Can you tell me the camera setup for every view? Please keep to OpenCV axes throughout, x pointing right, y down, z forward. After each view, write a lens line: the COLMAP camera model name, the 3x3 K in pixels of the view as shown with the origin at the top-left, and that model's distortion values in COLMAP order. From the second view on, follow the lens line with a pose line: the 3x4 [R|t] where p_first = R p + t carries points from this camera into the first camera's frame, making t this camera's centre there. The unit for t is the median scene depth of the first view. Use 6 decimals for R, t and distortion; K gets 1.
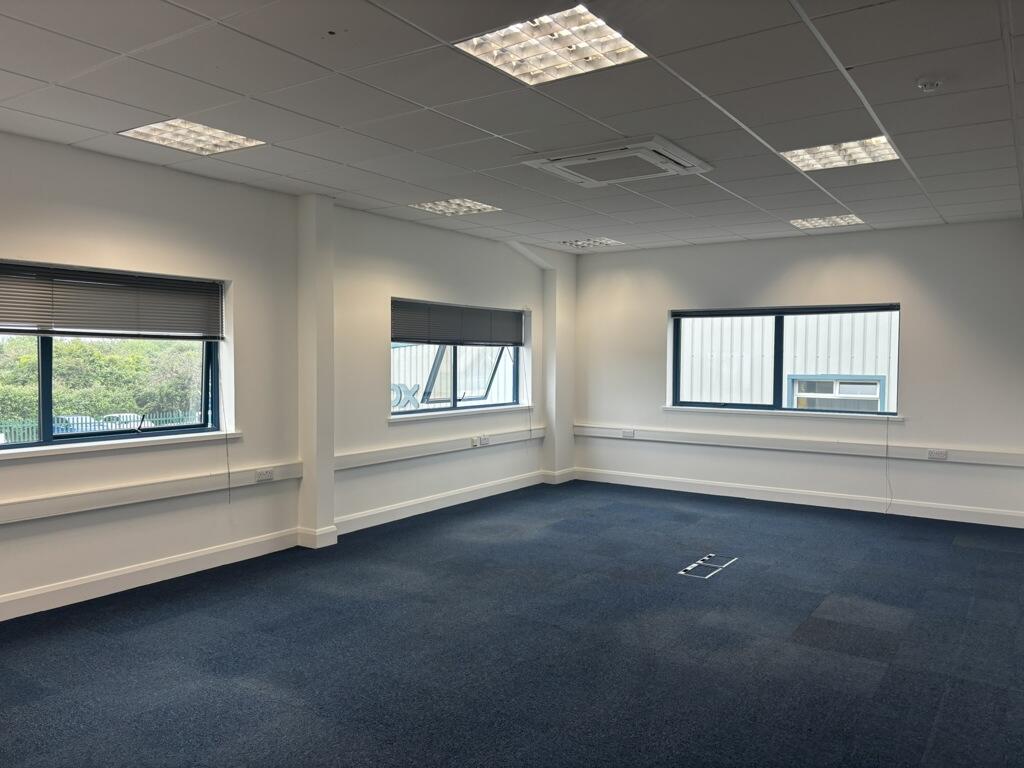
lens RADIAL K [[781.8, 0, 520.0], [0, 781.8, 385.3], [0, 0, 1]] dist [0.007509, -0.001163]
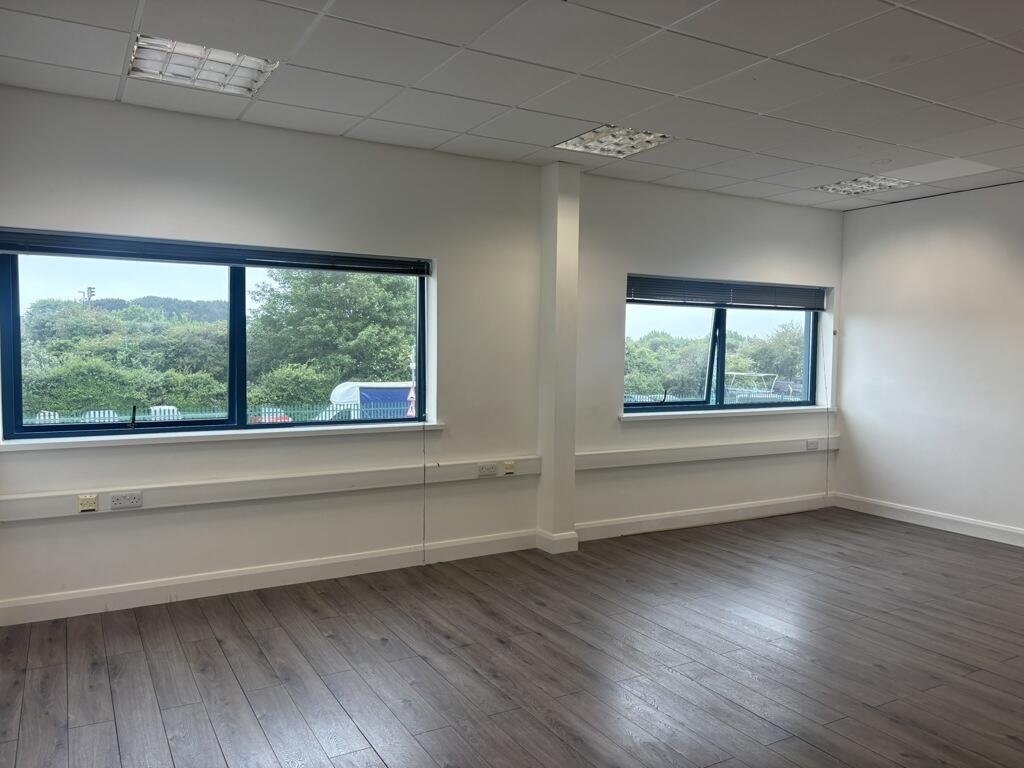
lens RADIAL K [[781.8, 0, 520.0], [0, 781.8, 385.3], [0, 0, 1]] dist [0.007509, -0.001163]
pose [[0.895898, 0.032714, -0.443054, 0.105087], [-0.026807, 0.999449, 0.019589, -0.004974], [0.443451, -0.005673, 0.896281, 0.176356]]
